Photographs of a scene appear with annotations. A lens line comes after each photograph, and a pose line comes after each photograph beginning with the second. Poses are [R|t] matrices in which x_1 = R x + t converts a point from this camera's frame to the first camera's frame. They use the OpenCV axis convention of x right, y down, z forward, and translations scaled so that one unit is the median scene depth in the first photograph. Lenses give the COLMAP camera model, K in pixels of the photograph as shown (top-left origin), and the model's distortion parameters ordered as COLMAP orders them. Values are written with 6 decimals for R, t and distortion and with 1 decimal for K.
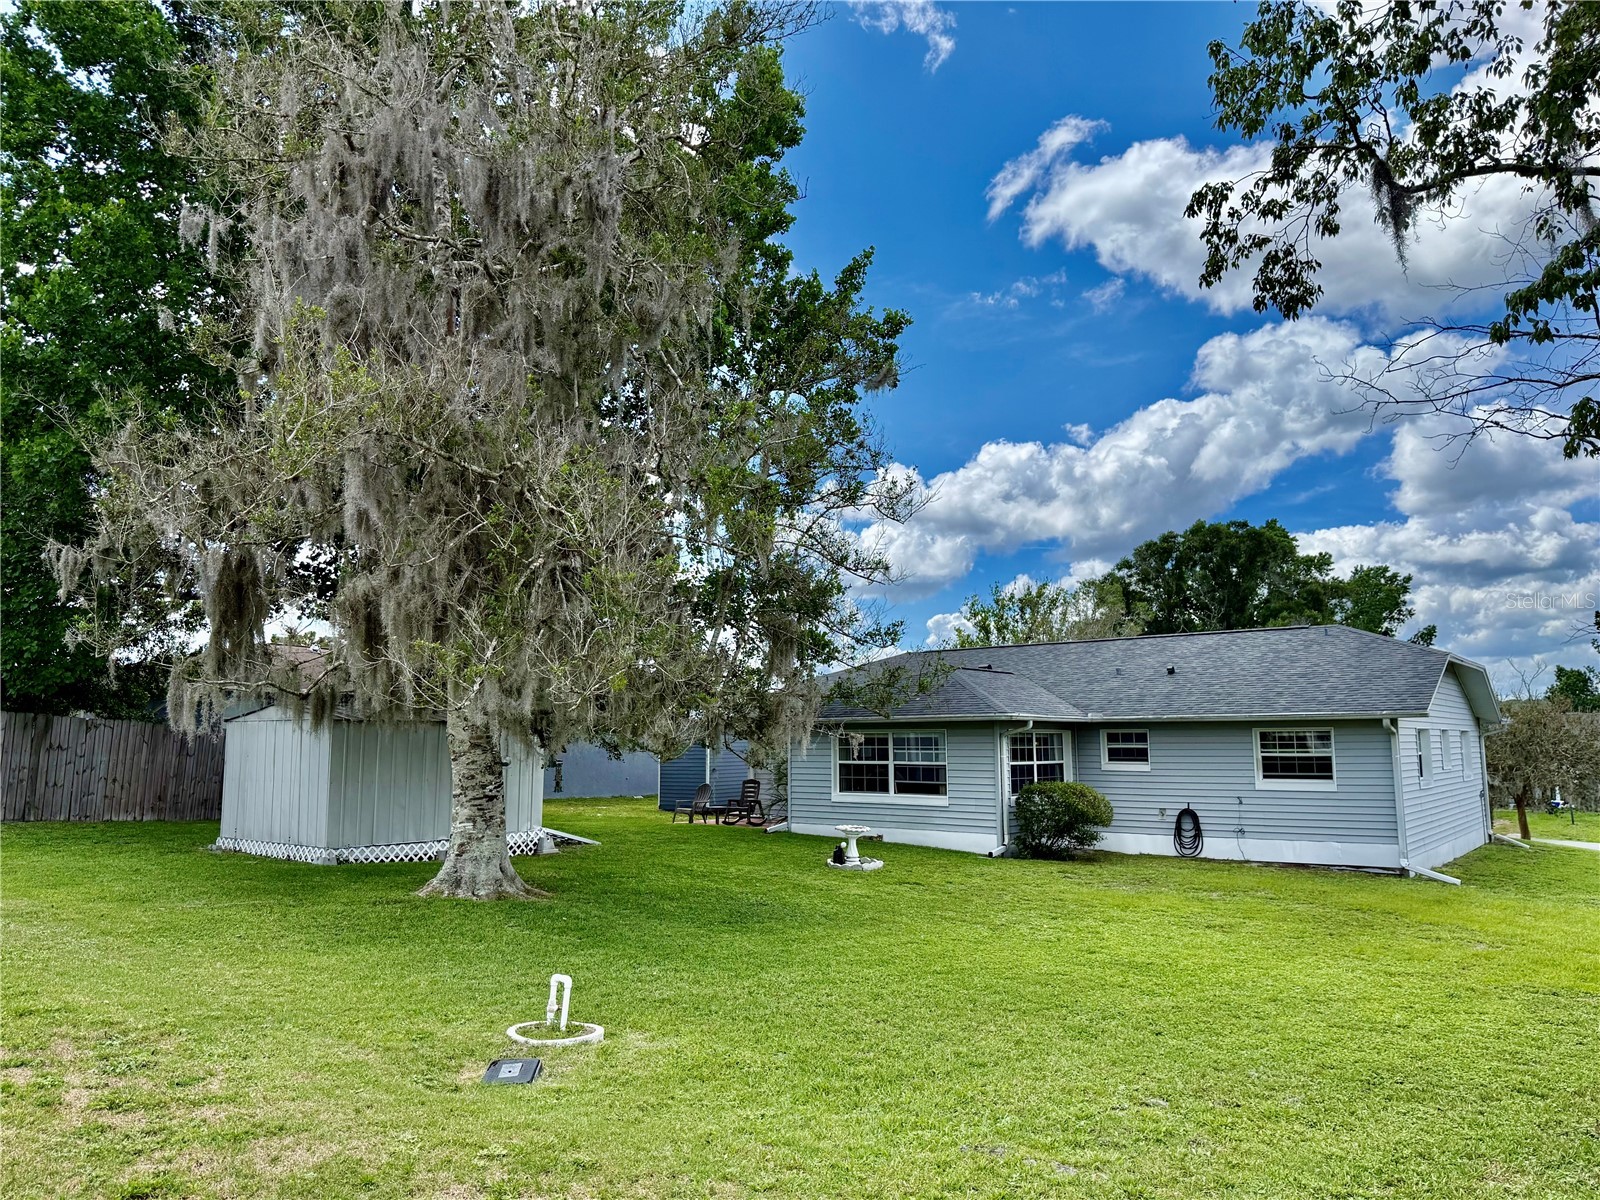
lens RADIAL K [[1123.6, 0, 789.5], [0, 1123.6, 615.5], [0, 0, 1]] dist [0.085830, -0.111011]
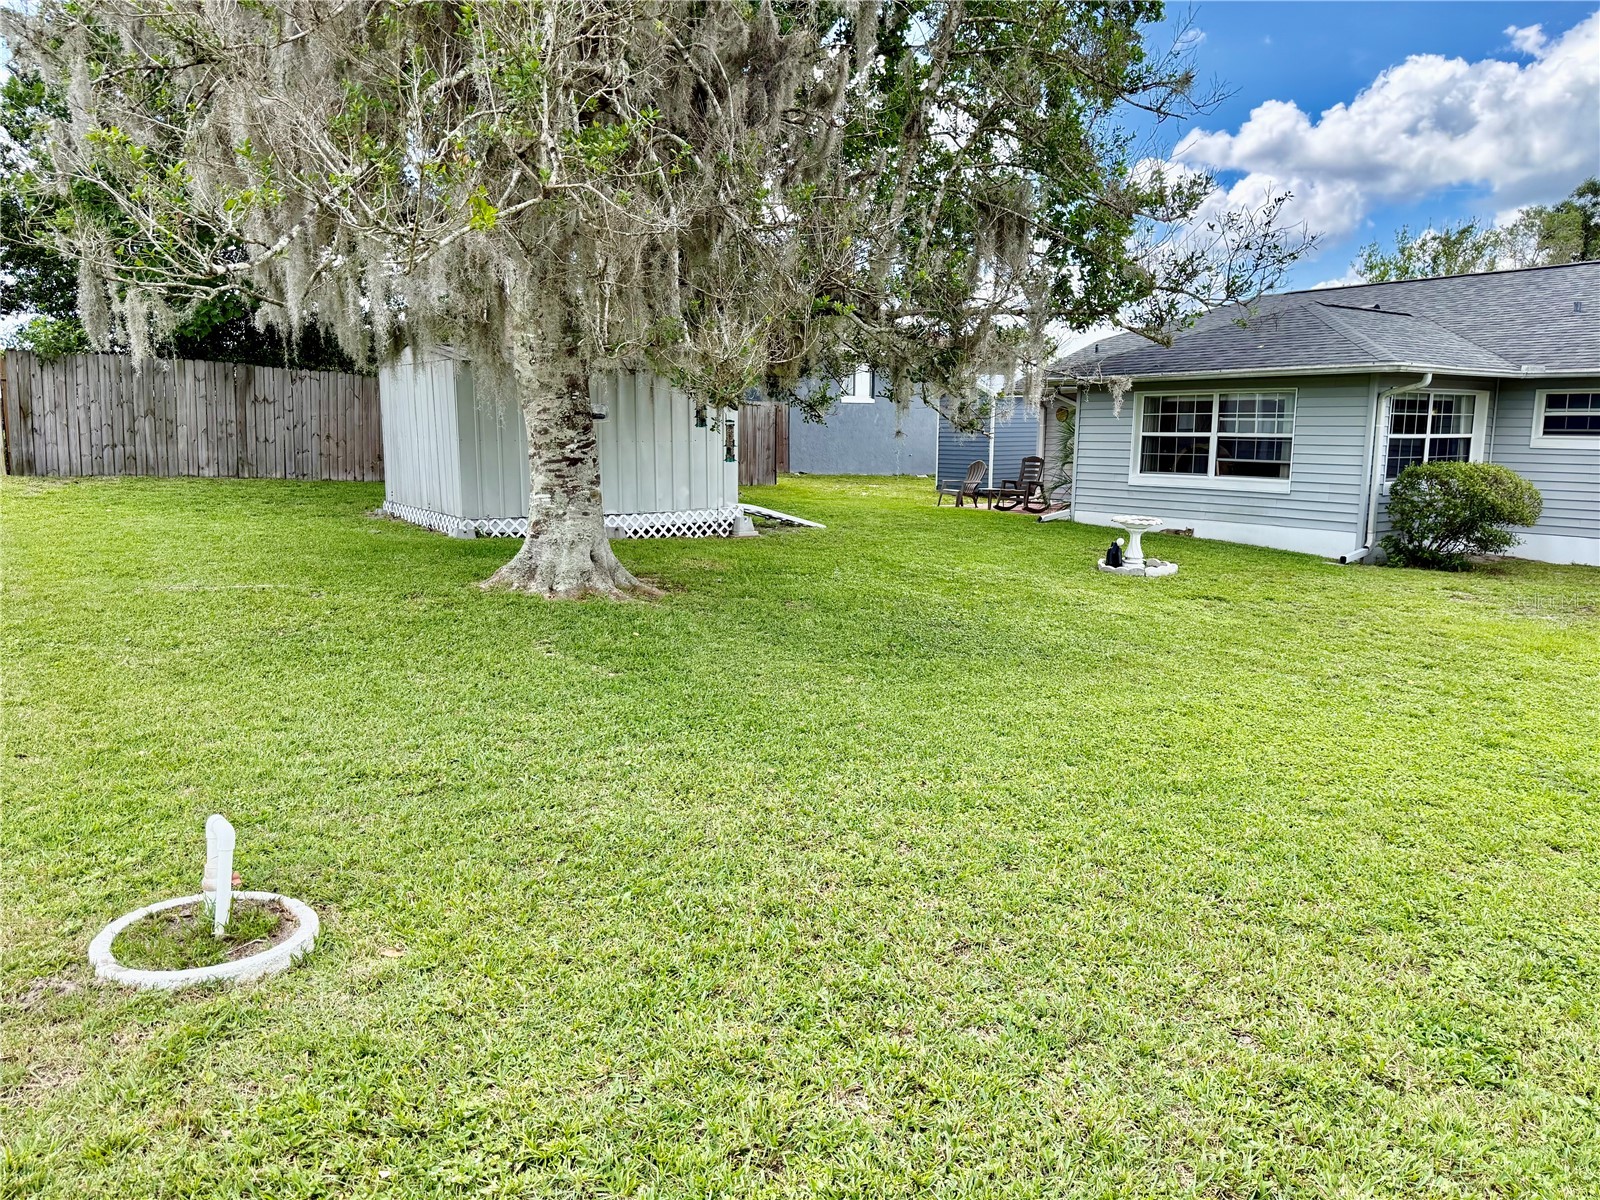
lens RADIAL K [[1123.6, 0, 800.9], [0, 1123.6, 609.6], [0, 0, 1]] dist [0.085830, -0.111011]
pose [[0.959192, 0.056837, -0.276986, 0.046492], [0.020465, 0.963066, 0.268488, 0.036658], [0.282015, -0.263200, 0.922601, 0.207574]]
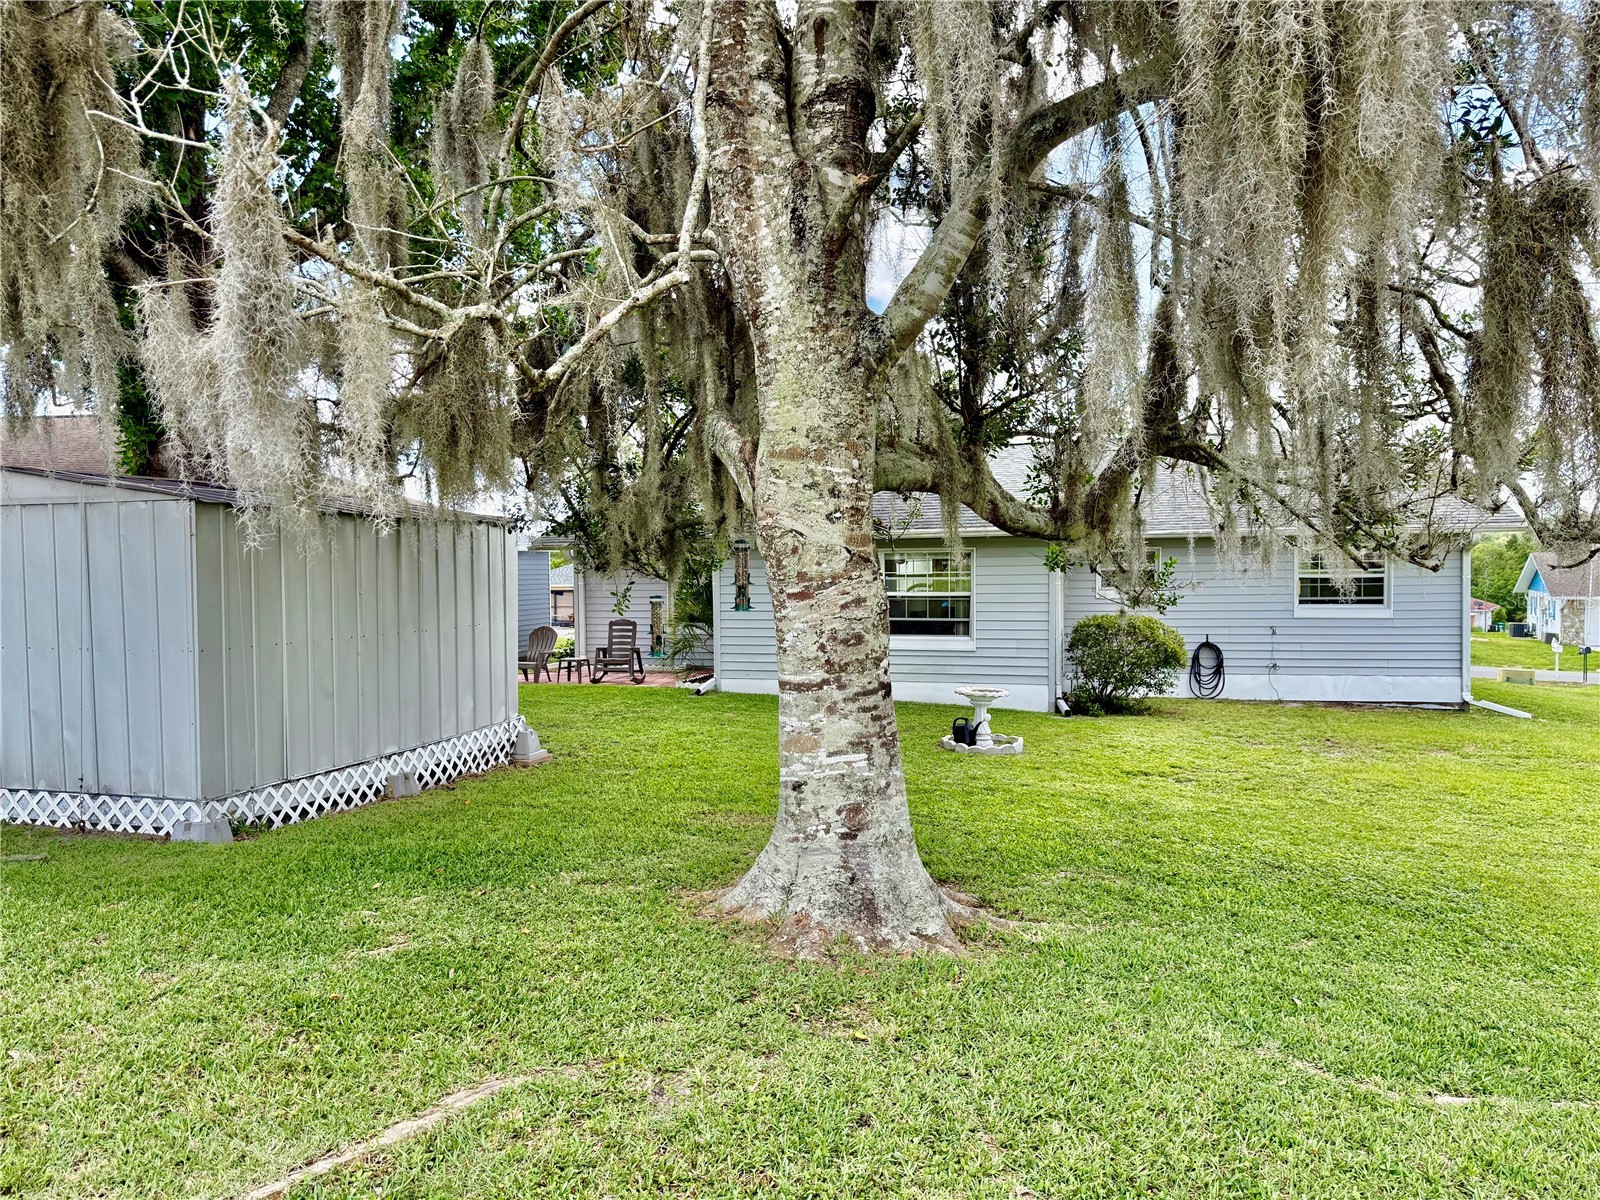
lens RADIAL K [[1123.6, 0, 792.8], [0, 1123.6, 600.3], [0, 0, 1]] dist [0.085830, -0.111011]
pose [[0.924582, -0.015250, 0.380677, -0.263074], [-0.036470, 0.991067, 0.128280, 0.046726], [-0.379233, -0.132488, 0.915767, 0.380939]]
